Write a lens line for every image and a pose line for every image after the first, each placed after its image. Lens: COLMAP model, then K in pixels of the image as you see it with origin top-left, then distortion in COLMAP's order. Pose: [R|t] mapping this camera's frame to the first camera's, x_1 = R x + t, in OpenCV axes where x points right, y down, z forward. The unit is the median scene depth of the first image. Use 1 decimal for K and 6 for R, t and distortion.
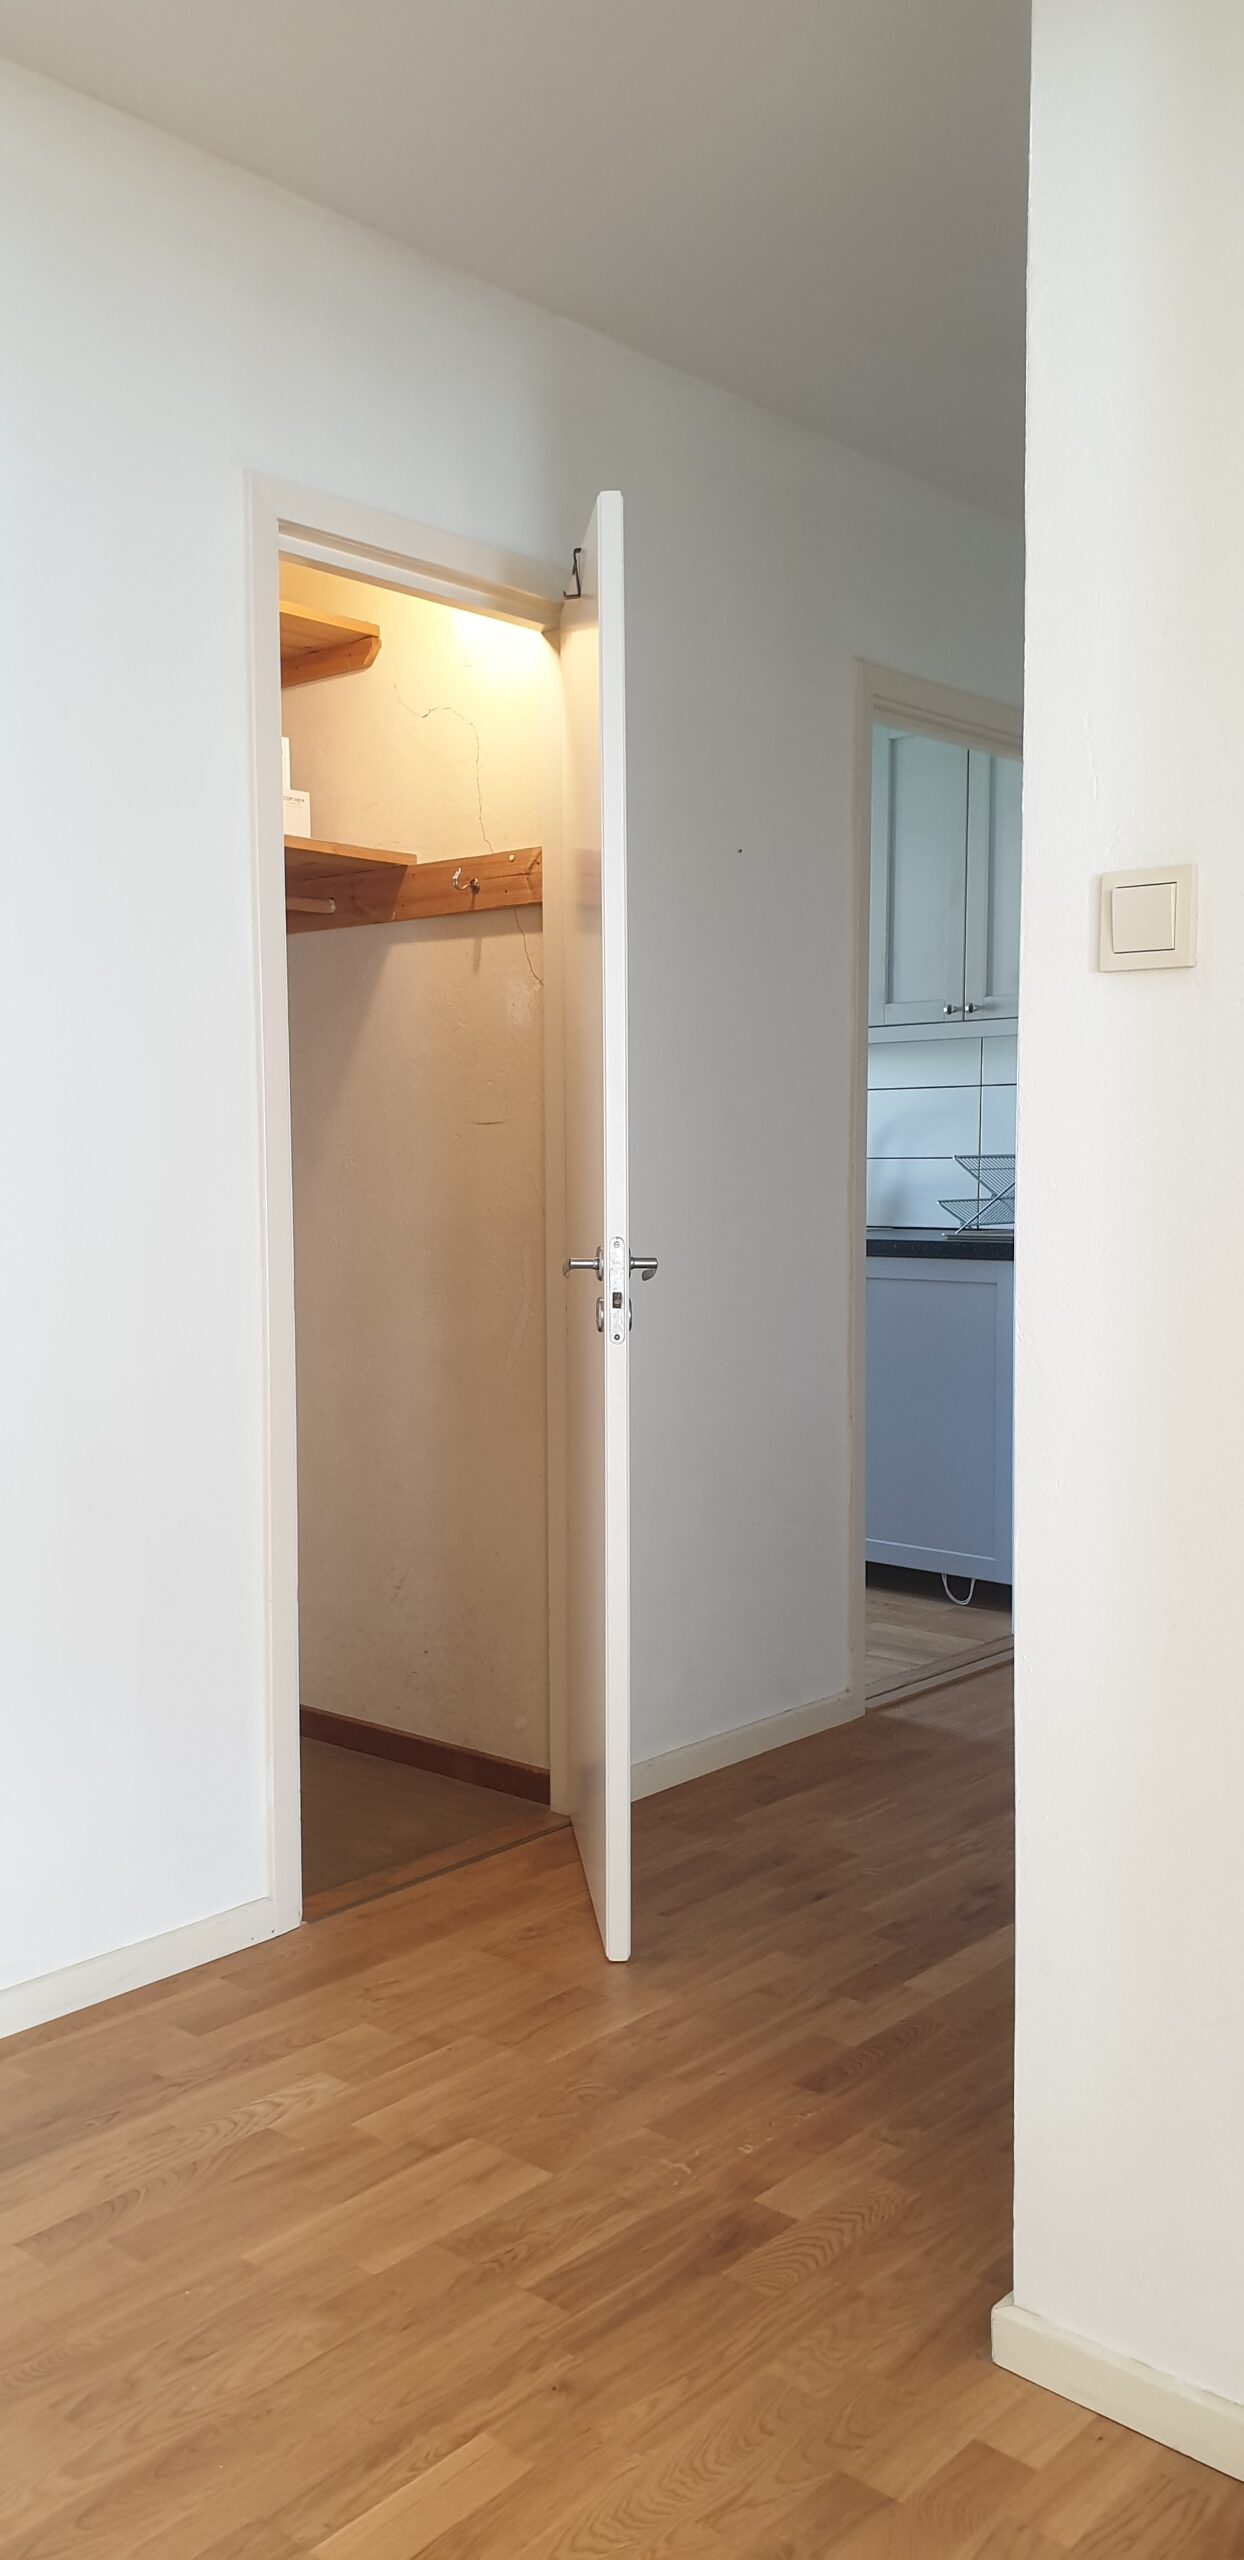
lens RADIAL K [[1997.3, 0, 640.7], [0, 1997.3, 1276.8], [0, 0, 1]] dist [0.014313, 0.007615]
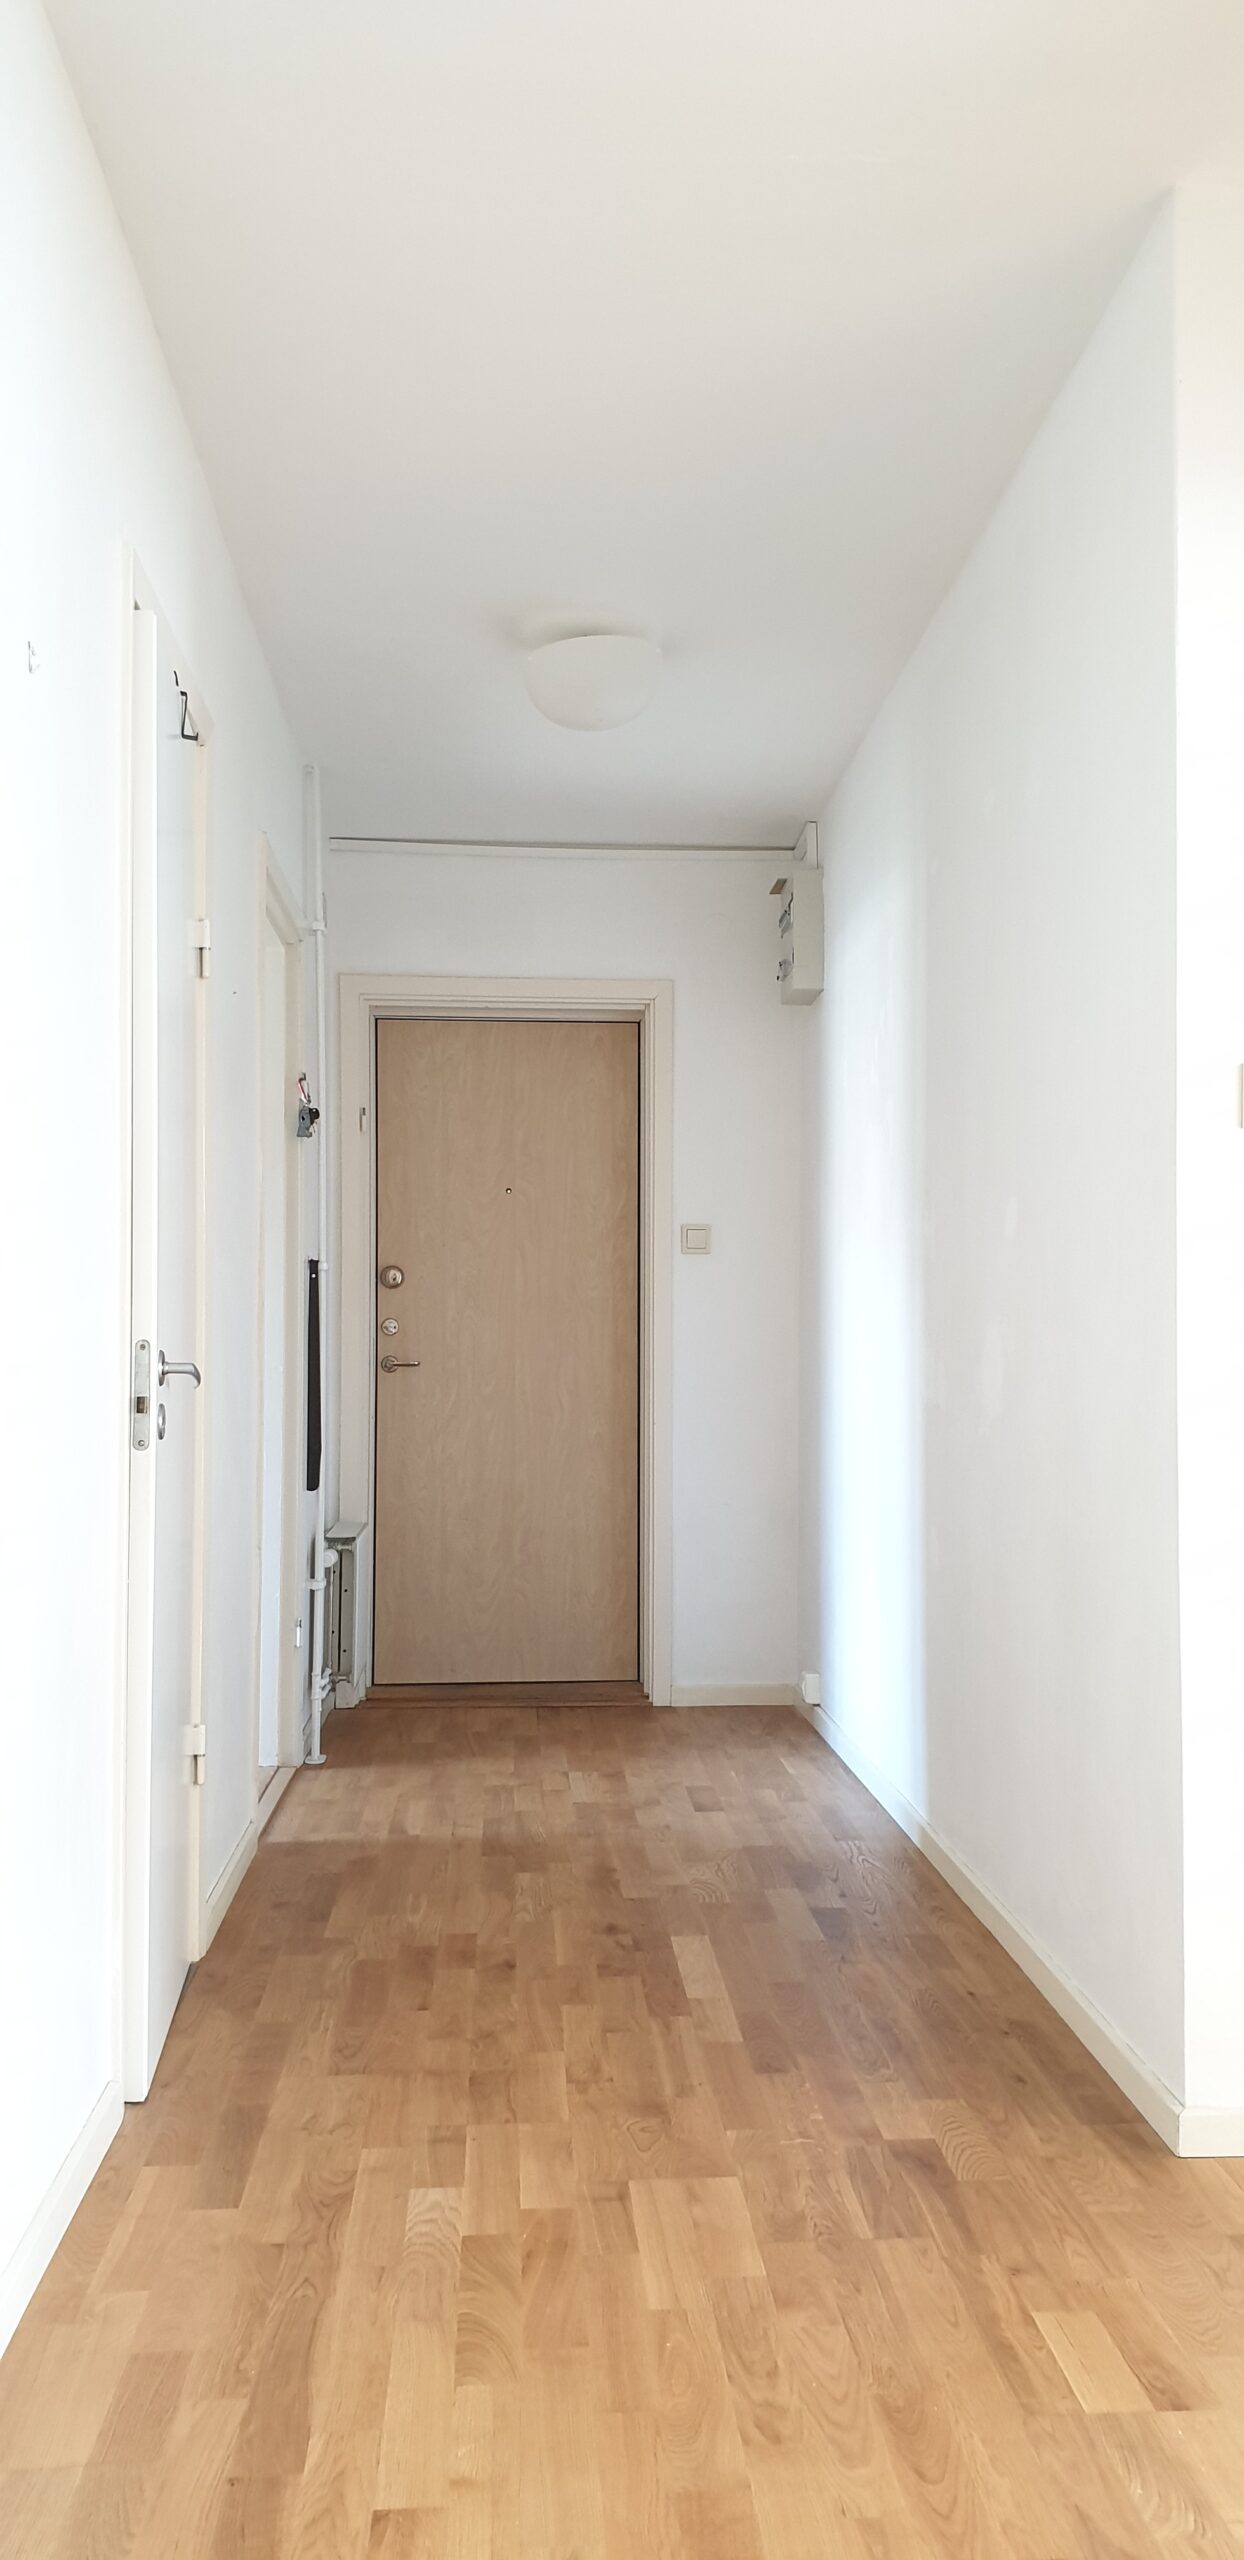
lens RADIAL K [[1997.3, 0, 635.2], [0, 1997.3, 1281.9], [0, 0, 1]] dist [0.014313, 0.007615]
pose [[0.706066, 0.031588, 0.707441, -0.847453], [0.042649, 0.995294, -0.087007, 0.057039], [-0.706860, 0.091604, 0.701397, 0.229015]]
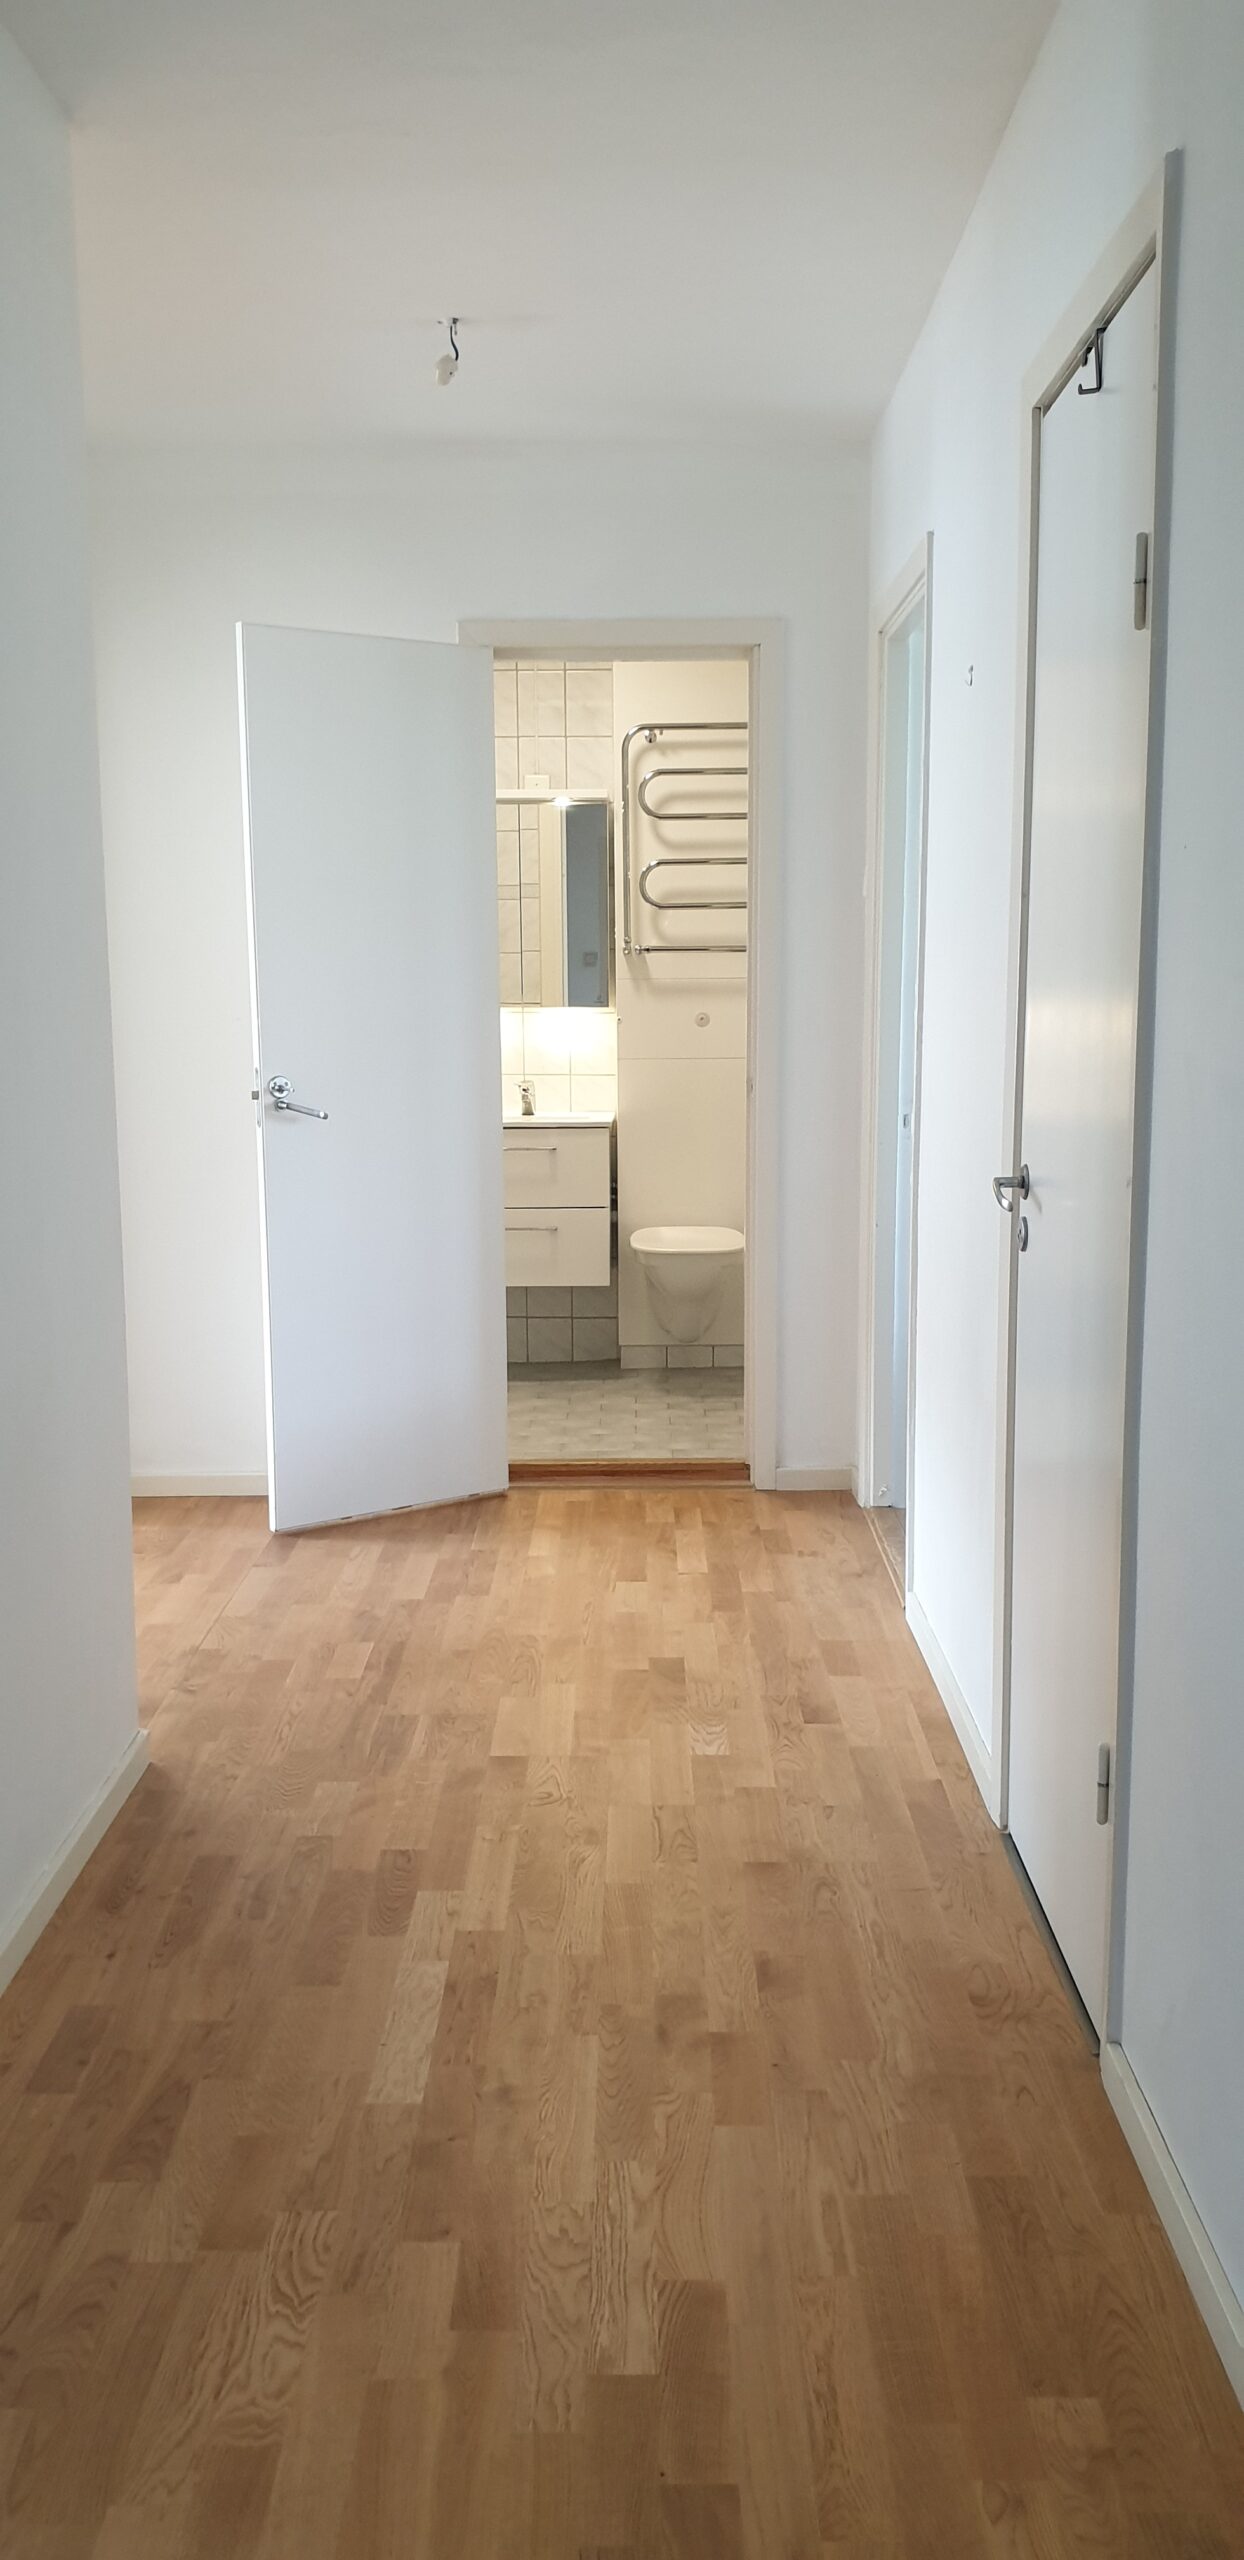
lens RADIAL K [[1997.3, 0, 631.8], [0, 1997.3, 1280.0], [0, 0, 1]] dist [0.014313, 0.007615]
pose [[-0.753162, 0.105606, -0.649303, 0.777805], [-0.035122, 0.979167, 0.199996, -0.186942], [0.656897, 0.173434, -0.733762, 2.041953]]
